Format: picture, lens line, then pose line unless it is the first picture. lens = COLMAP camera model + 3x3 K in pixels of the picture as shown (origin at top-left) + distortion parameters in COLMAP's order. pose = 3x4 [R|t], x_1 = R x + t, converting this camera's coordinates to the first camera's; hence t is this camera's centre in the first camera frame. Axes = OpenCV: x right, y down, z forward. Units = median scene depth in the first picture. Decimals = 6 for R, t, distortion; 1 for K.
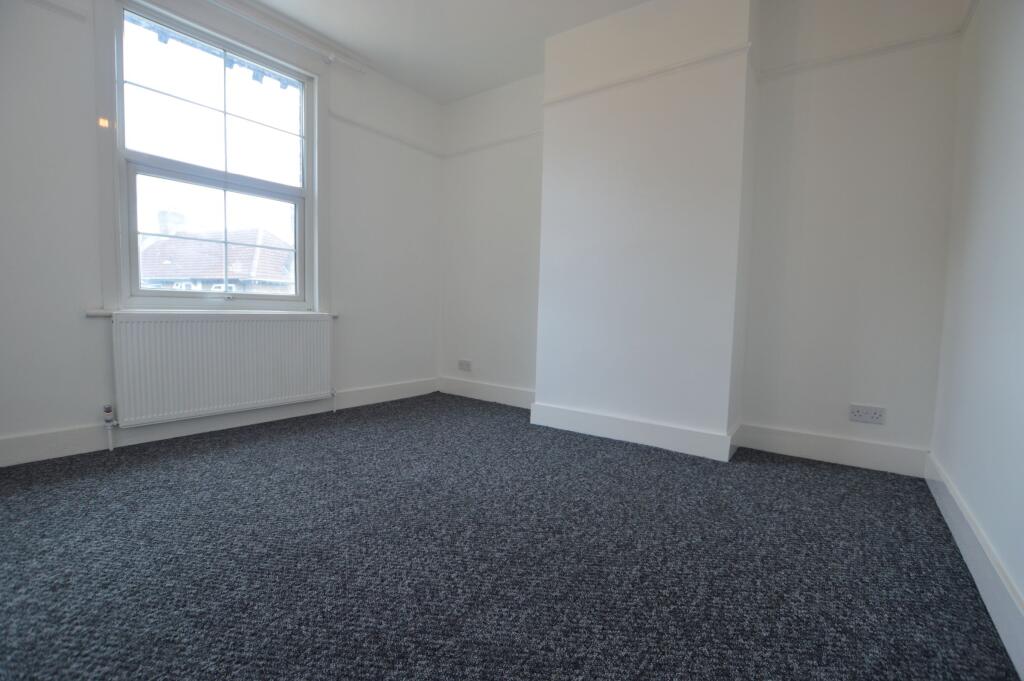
lens RADIAL K [[463.4, 0, 514.3], [0, 463.4, 349.5], [0, 0, 1]] dist [-0.031619, 0.000640]
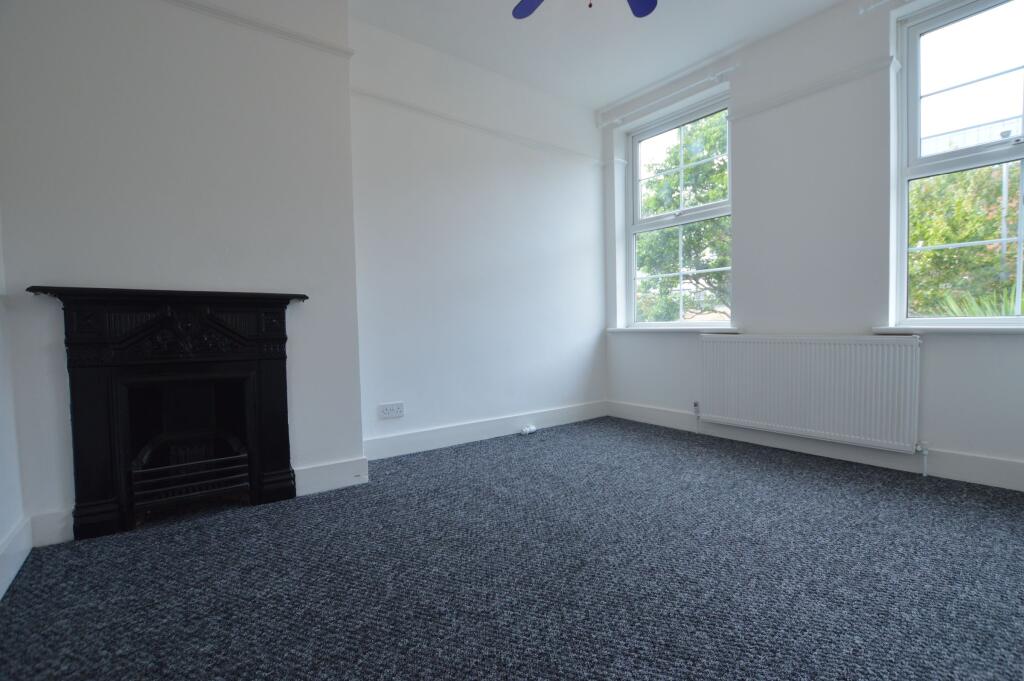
lens RADIAL K [[463.4, 0, 514.3], [0, 463.4, 349.5], [0, 0, 1]] dist [-0.031619, 0.000640]
pose [[-0.284746, 0.020848, -0.958376, 0.356971], [-0.076407, 0.996089, 0.044370, -0.033066], [0.955553, 0.085861, -0.282040, 0.469283]]
